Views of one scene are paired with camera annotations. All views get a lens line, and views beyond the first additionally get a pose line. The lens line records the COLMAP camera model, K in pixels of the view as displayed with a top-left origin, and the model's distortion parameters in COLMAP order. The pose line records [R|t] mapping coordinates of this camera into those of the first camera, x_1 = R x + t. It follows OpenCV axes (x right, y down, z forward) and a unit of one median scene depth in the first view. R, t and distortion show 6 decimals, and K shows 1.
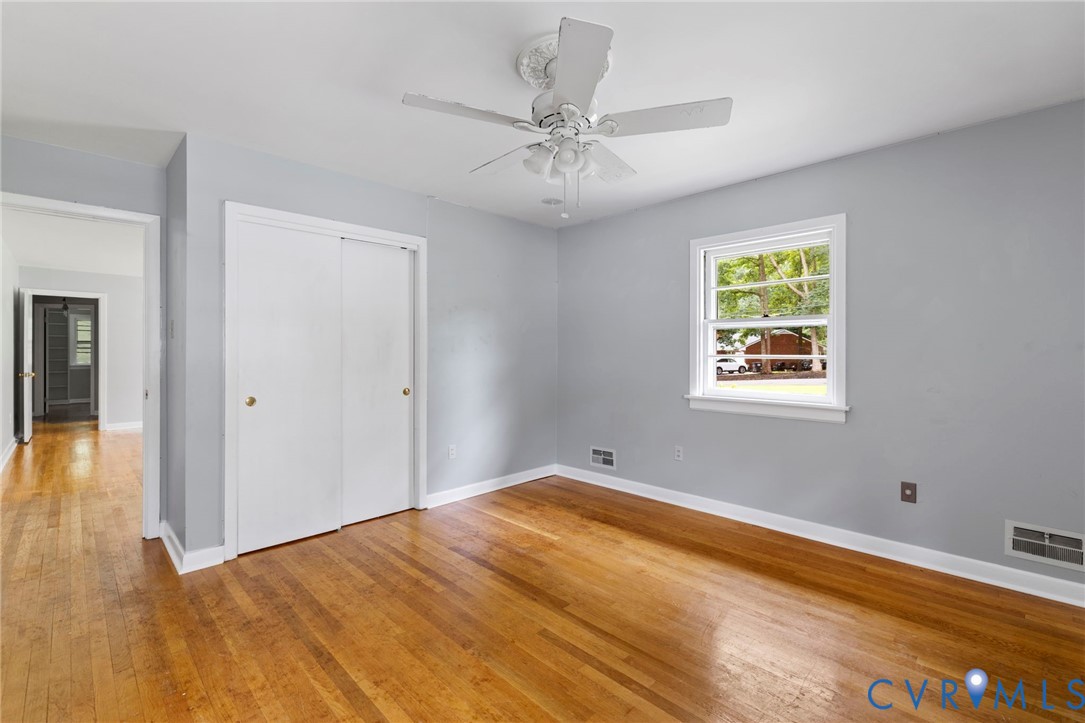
lens RADIAL K [[483.4, 0, 536.2], [0, 483.4, 356.7], [0, 0, 1]] dist [0.018024, -0.000043]
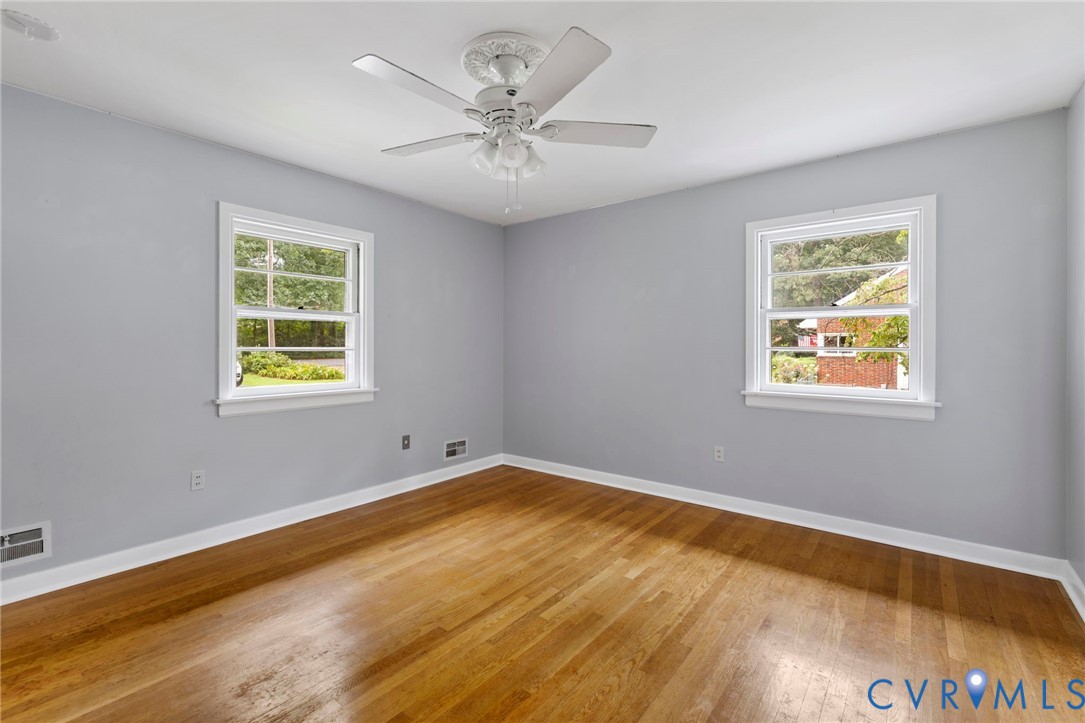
lens RADIAL K [[478.5, 0, 551.0], [0, 478.5, 341.2], [0, 0, 1]] dist [-0.000729, 0.000052]
pose [[-0.138982, 0.012455, 0.990217, -0.714643], [0.009300, 0.999893, -0.011272, -0.001450], [-0.990251, 0.007642, -0.139083, 0.784500]]
